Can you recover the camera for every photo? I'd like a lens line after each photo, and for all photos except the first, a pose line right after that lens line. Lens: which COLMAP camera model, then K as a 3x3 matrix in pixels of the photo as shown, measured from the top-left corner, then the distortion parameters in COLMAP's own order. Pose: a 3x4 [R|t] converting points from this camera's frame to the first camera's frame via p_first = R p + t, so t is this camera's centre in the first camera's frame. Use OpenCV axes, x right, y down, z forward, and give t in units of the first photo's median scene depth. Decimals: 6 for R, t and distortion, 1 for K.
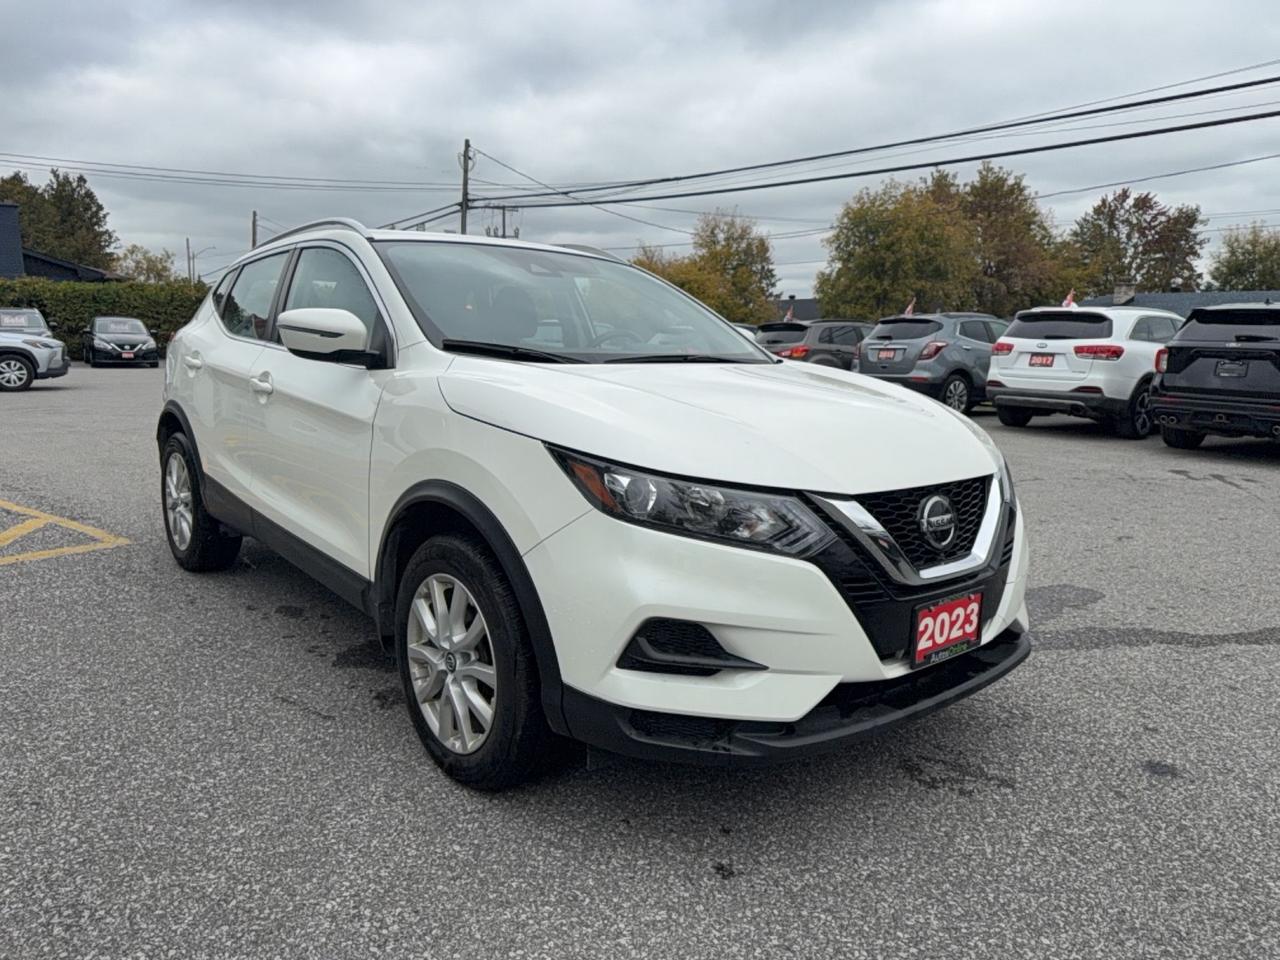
lens RADIAL K [[900.6, 0, 638.1], [0, 900.6, 478.9], [0, 0, 1]] dist [0.030177, -0.037361]
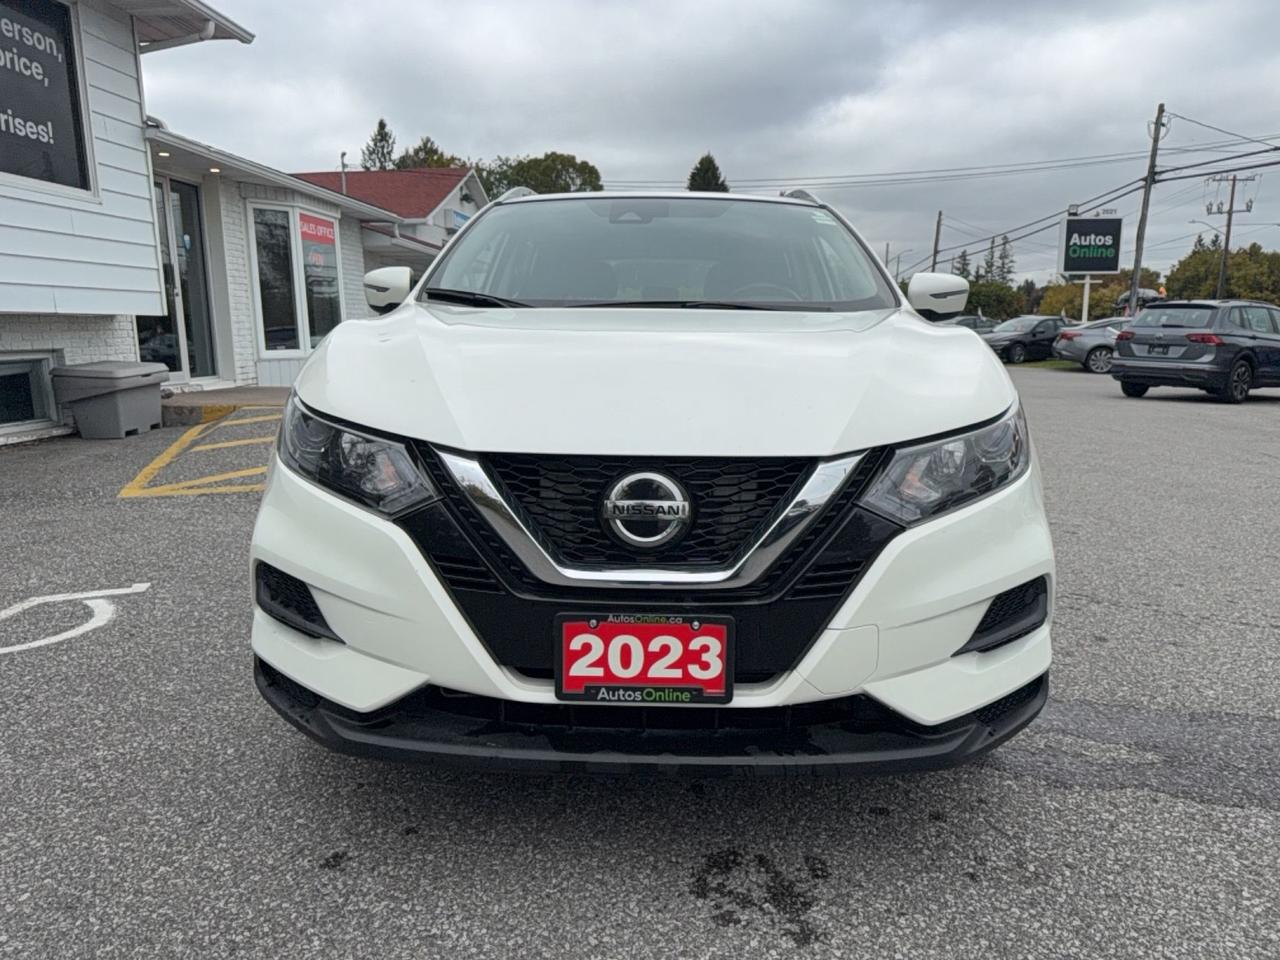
lens RADIAL K [[900.6, 0, 639.6], [0, 900.6, 473.9], [0, 0, 1]] dist [0.030177, -0.037361]
pose [[0.752767, 0.093258, -0.651648, 0.774300], [-0.094935, 0.994946, 0.032721, -0.001331], [0.651405, 0.037233, 0.757816, 0.457669]]
